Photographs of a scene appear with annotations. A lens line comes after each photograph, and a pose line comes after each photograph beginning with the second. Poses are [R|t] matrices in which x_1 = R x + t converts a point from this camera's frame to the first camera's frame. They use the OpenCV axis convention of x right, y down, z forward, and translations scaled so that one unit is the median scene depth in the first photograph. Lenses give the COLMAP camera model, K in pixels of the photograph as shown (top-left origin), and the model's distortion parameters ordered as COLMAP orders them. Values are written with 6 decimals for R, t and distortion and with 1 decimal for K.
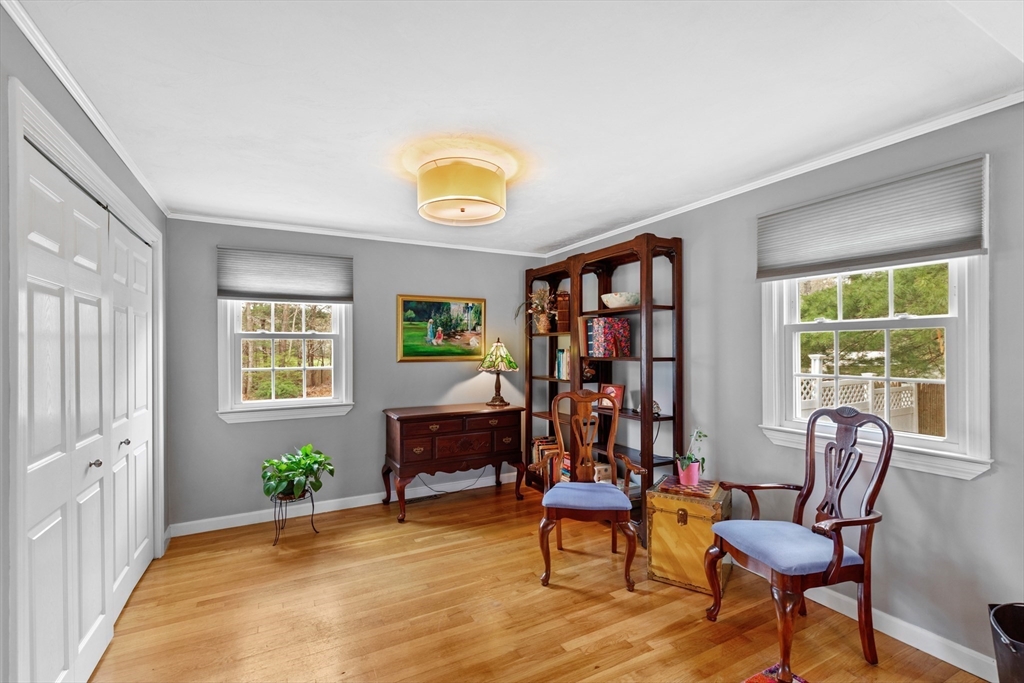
lens RADIAL K [[453.7, 0, 509.8], [0, 453.7, 346.3], [0, 0, 1]] dist [0.001578, 0.000197]
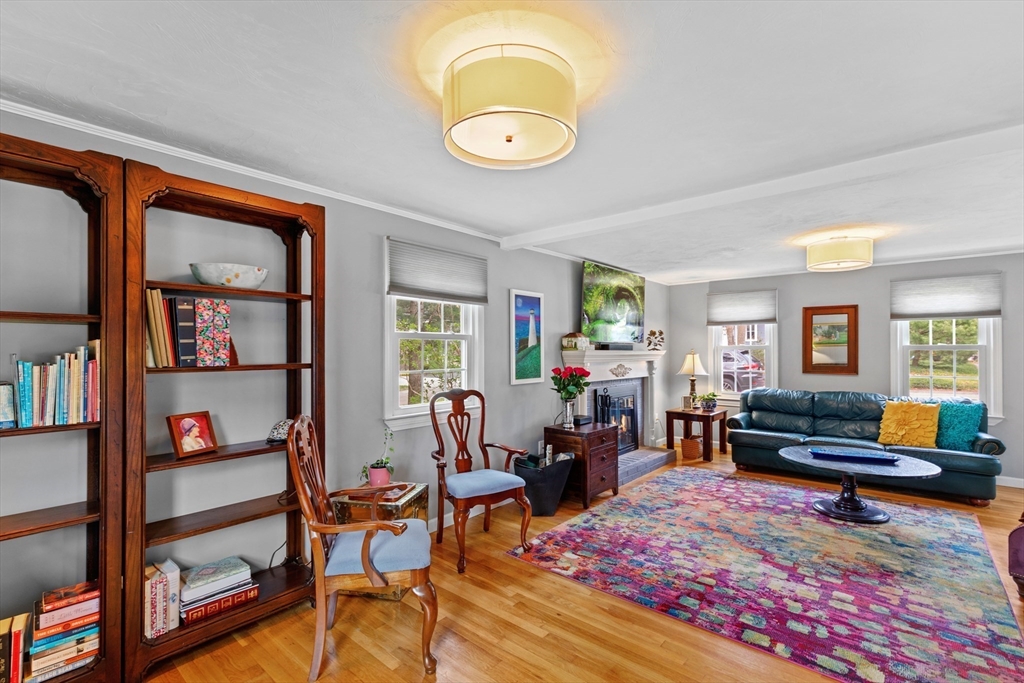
lens RADIAL K [[464.8, 0, 513.3], [0, 464.8, 349.0], [0, 0, 1]] dist [0.003377, 0.000582]
pose [[-0.361755, 0.010132, 0.932218, -0.815795], [0.000550, 0.999943, -0.010655, 0.012999], [-0.932273, -0.003341, -0.361740, 1.379654]]
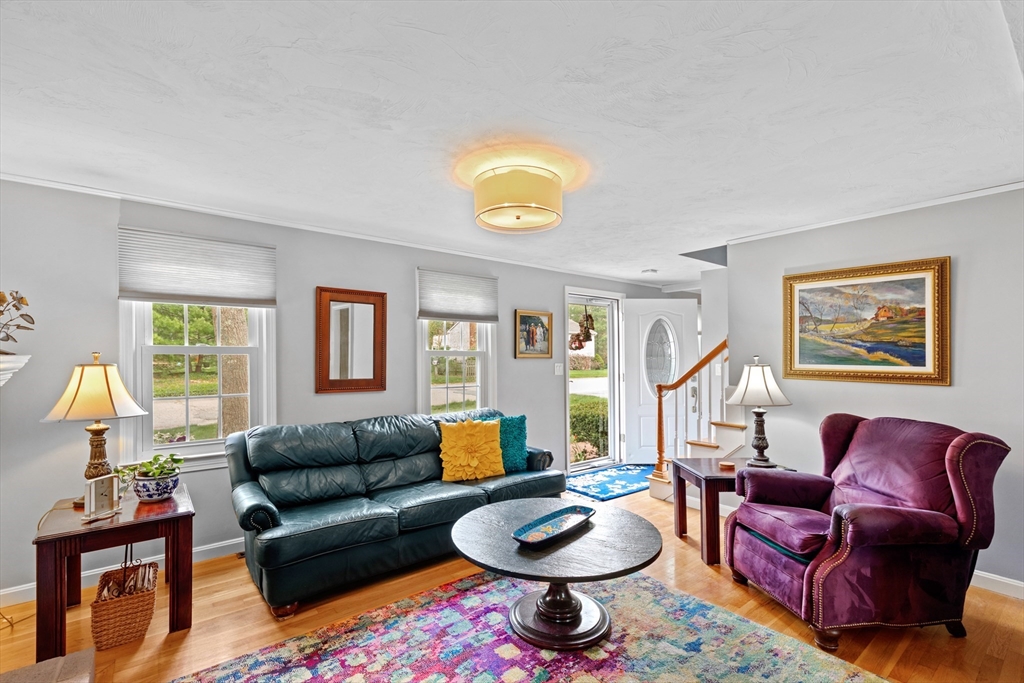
lens RADIAL K [[464.8, 0, 513.3], [0, 464.8, 349.0], [0, 0, 1]] dist [0.003377, 0.000582]
pose [[-0.983266, 0.001475, -0.182172, 0.659700], [0.004963, 0.999813, -0.018695, 0.002459], [0.182110, -0.019287, -0.983089, 0.621598]]
